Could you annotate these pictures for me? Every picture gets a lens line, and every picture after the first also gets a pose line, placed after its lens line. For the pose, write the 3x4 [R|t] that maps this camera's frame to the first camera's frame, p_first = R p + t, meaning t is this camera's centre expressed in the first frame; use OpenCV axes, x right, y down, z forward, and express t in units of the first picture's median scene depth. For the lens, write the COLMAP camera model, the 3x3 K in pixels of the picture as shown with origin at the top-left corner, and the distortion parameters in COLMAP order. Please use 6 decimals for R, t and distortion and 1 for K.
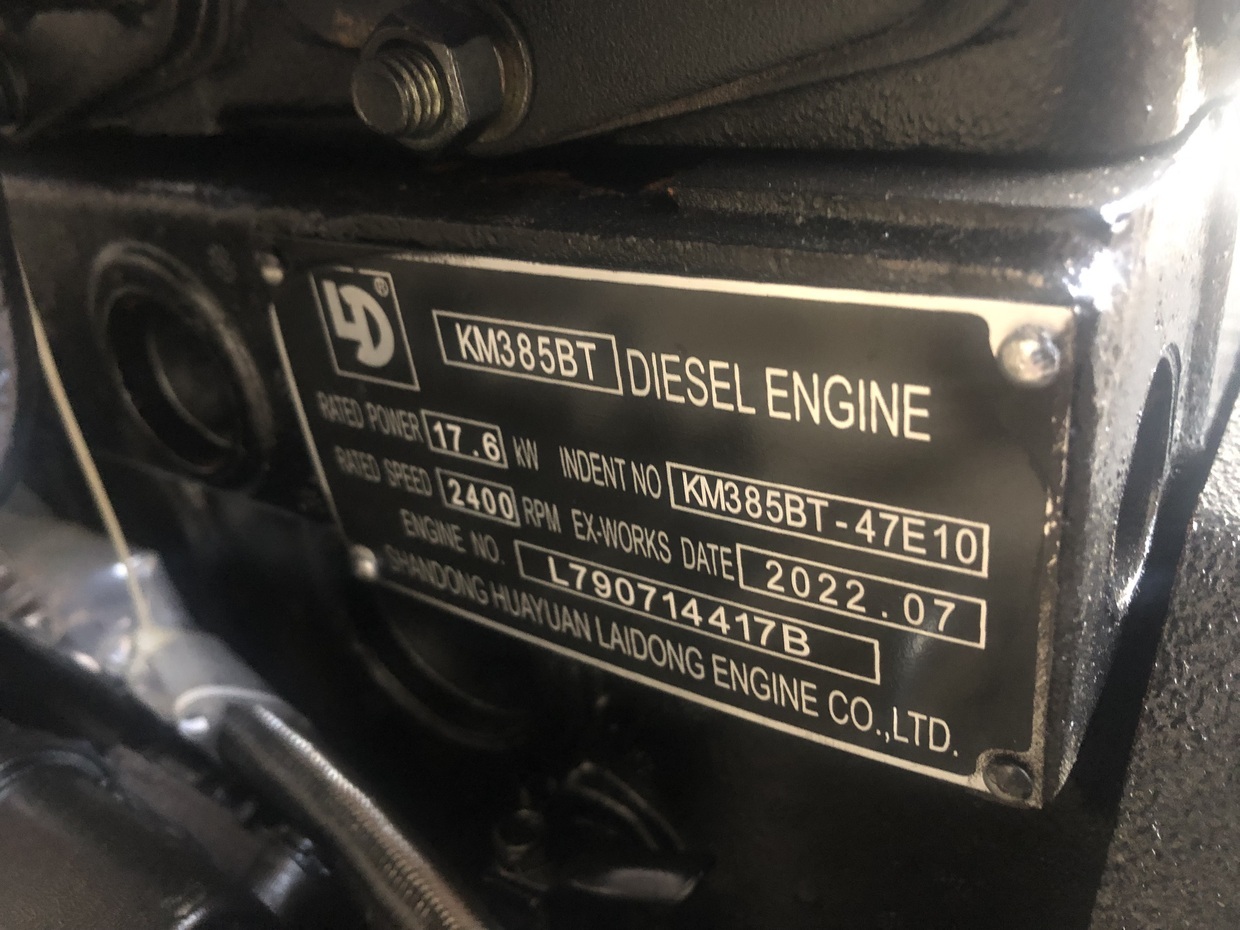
lens RADIAL K [[1016.2, 0, 620.0], [0, 1016.2, 463.4], [0, 0, 1]] dist [0.007459, -0.003812]
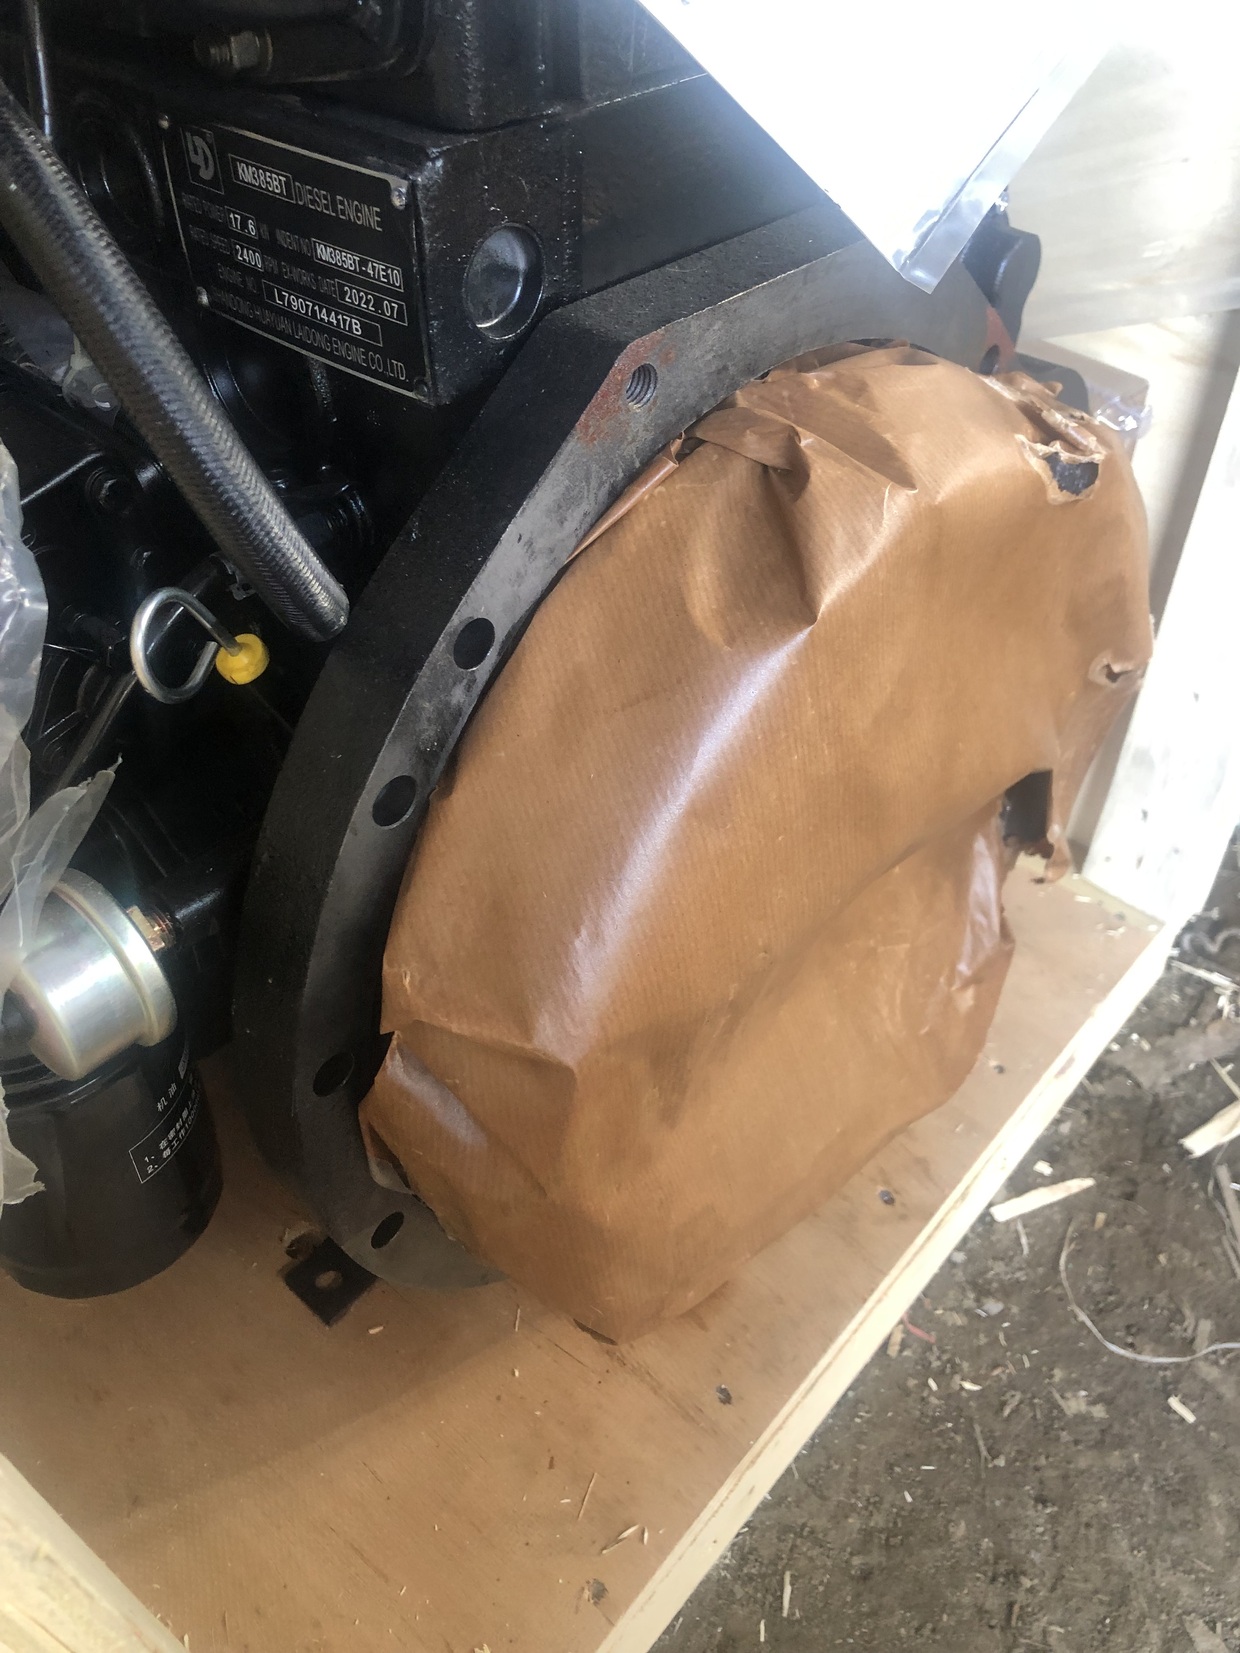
lens RADIAL K [[1354.7, 0, 622.7], [0, 1354.7, 821.2], [0, 0, 1]] dist [0.007459, -0.003812]
pose [[0.982747, 0.184368, -0.014721, 0.960810], [-0.175917, 0.956335, 0.233401, 0.394486], [0.057110, -0.226785, 0.972269, -2.132858]]
